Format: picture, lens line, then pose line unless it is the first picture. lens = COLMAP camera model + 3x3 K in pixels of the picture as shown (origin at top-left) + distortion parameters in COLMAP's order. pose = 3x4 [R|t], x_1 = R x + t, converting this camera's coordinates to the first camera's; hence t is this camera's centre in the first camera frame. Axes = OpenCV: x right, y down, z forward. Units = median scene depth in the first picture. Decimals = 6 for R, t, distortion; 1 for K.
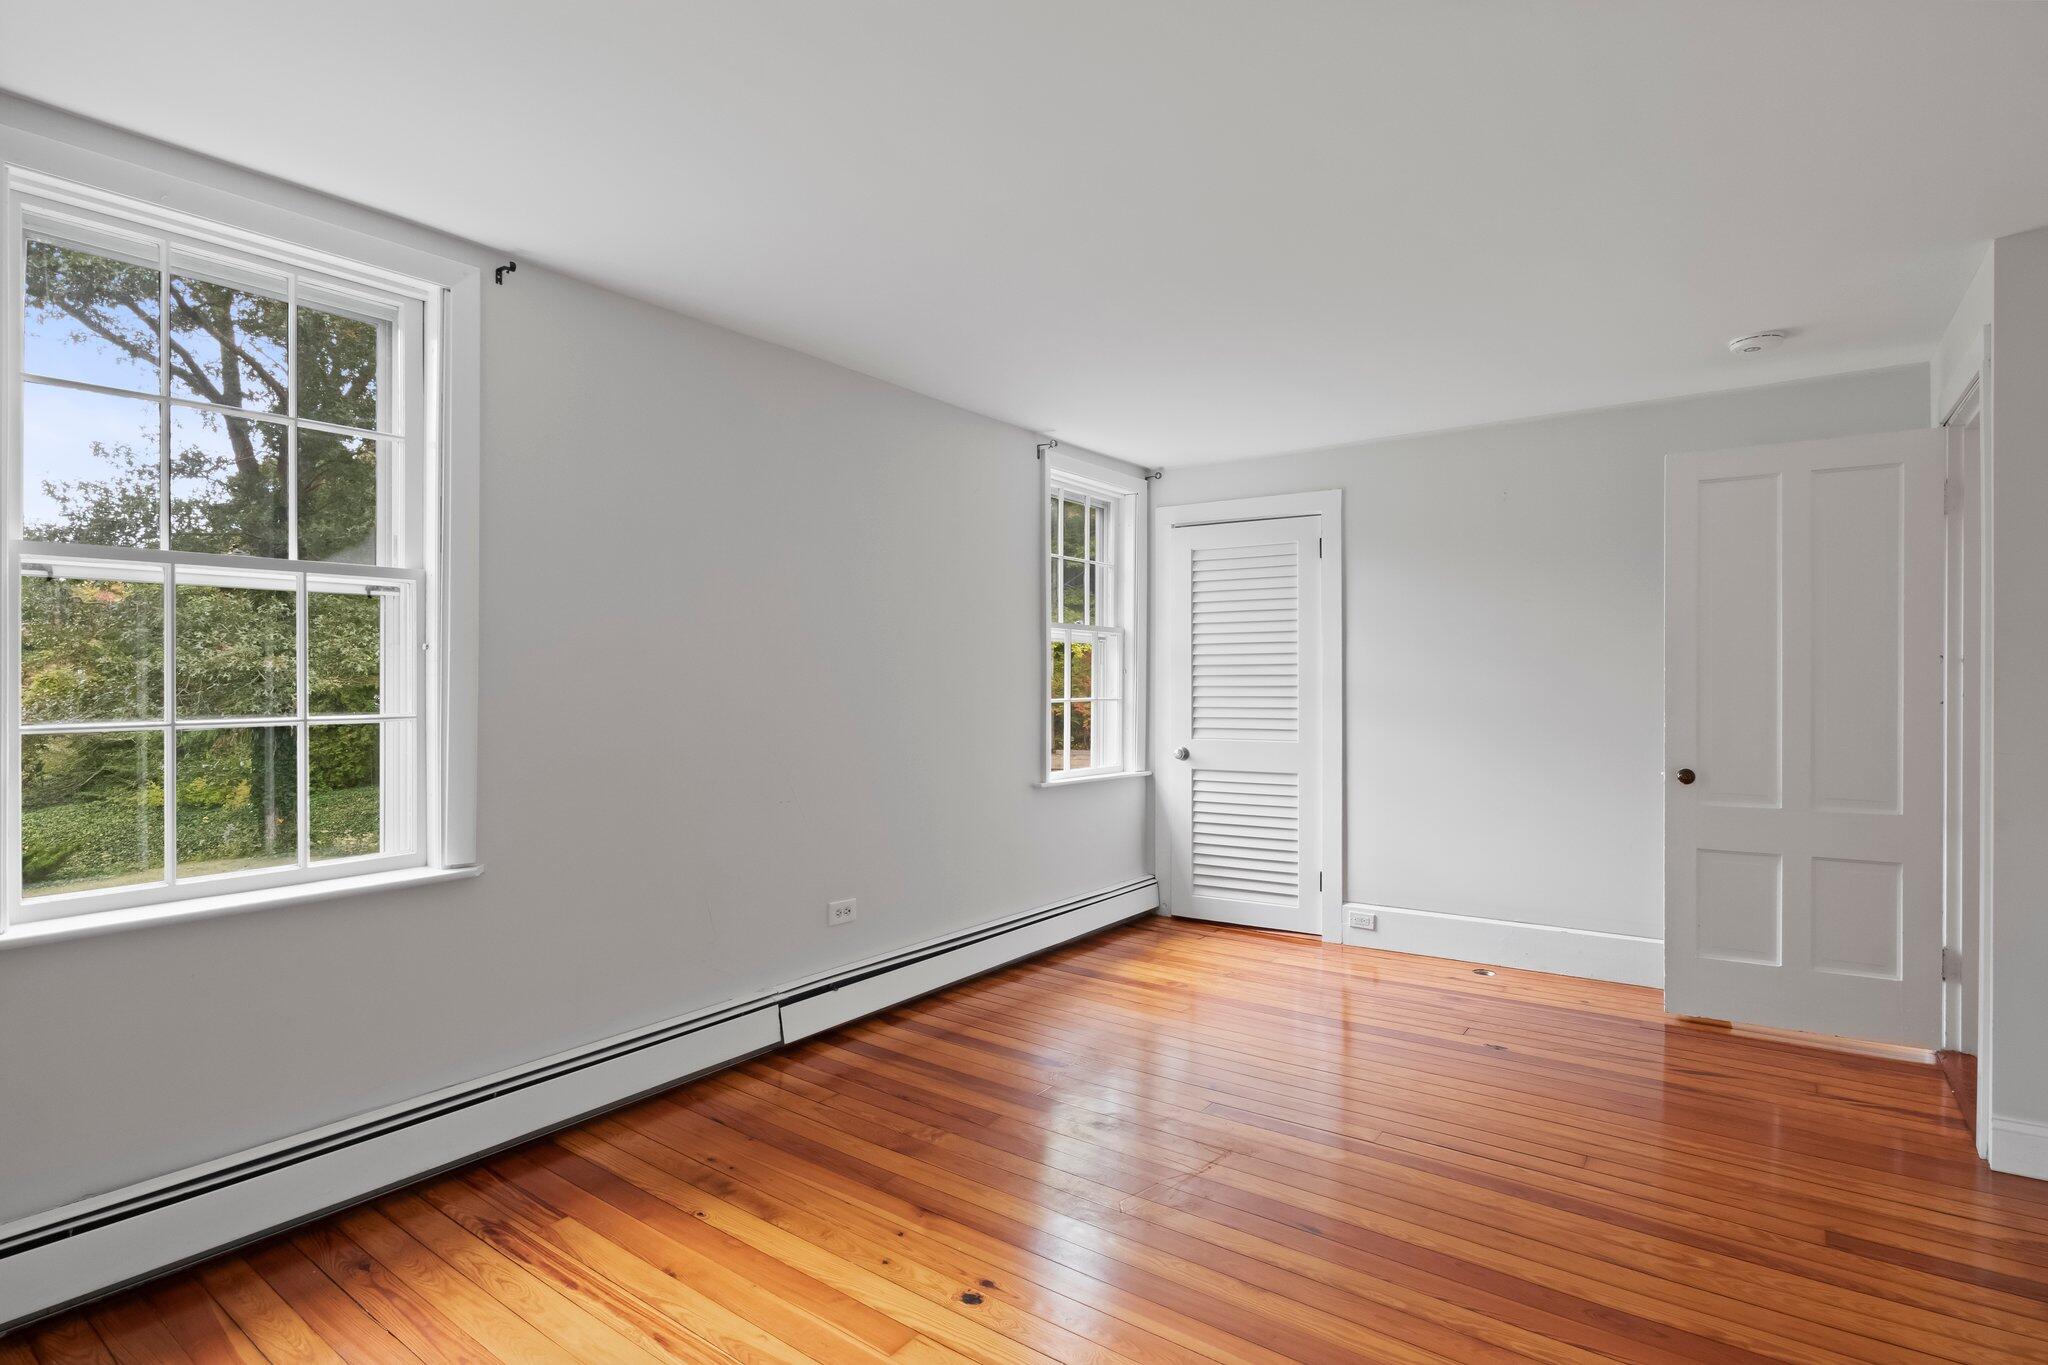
lens RADIAL K [[1038.1, 0, 1018.4], [0, 1038.1, 686.4], [0, 0, 1]] dist [0.001394, -0.000082]
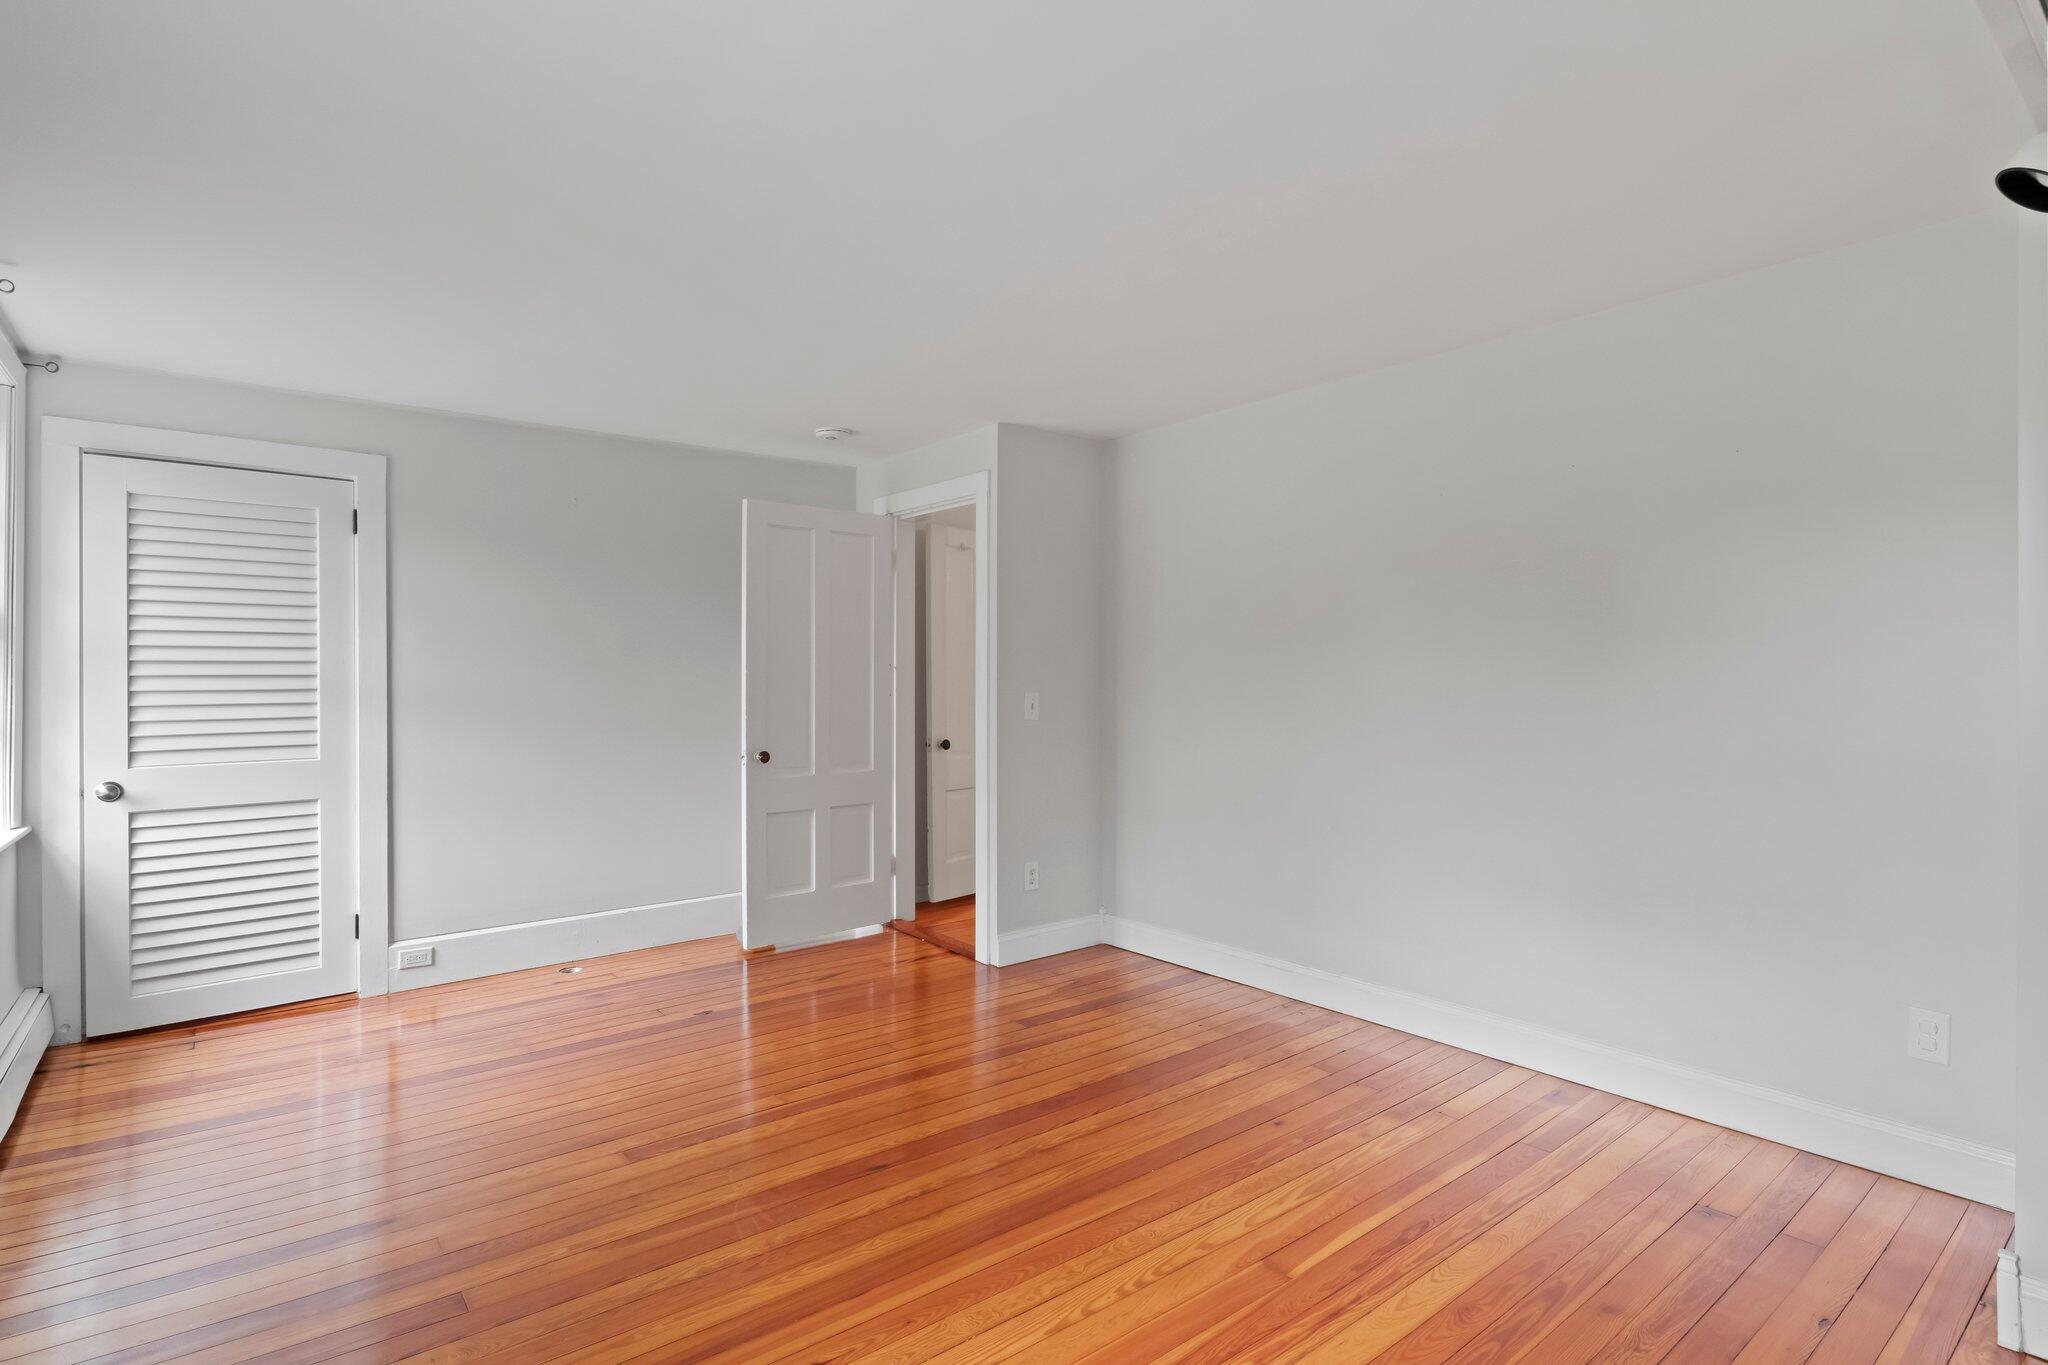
lens RADIAL K [[1074.9, 0, 1021.0], [0, 1074.9, 679.1], [0, 0, 1]] dist [0.003032, 0.000715]
pose [[0.249954, -0.001084, 0.968257, -0.427411], [0.007209, 0.999974, -0.000741, -0.004059], [-0.968231, 0.007166, 0.249955, 0.289817]]
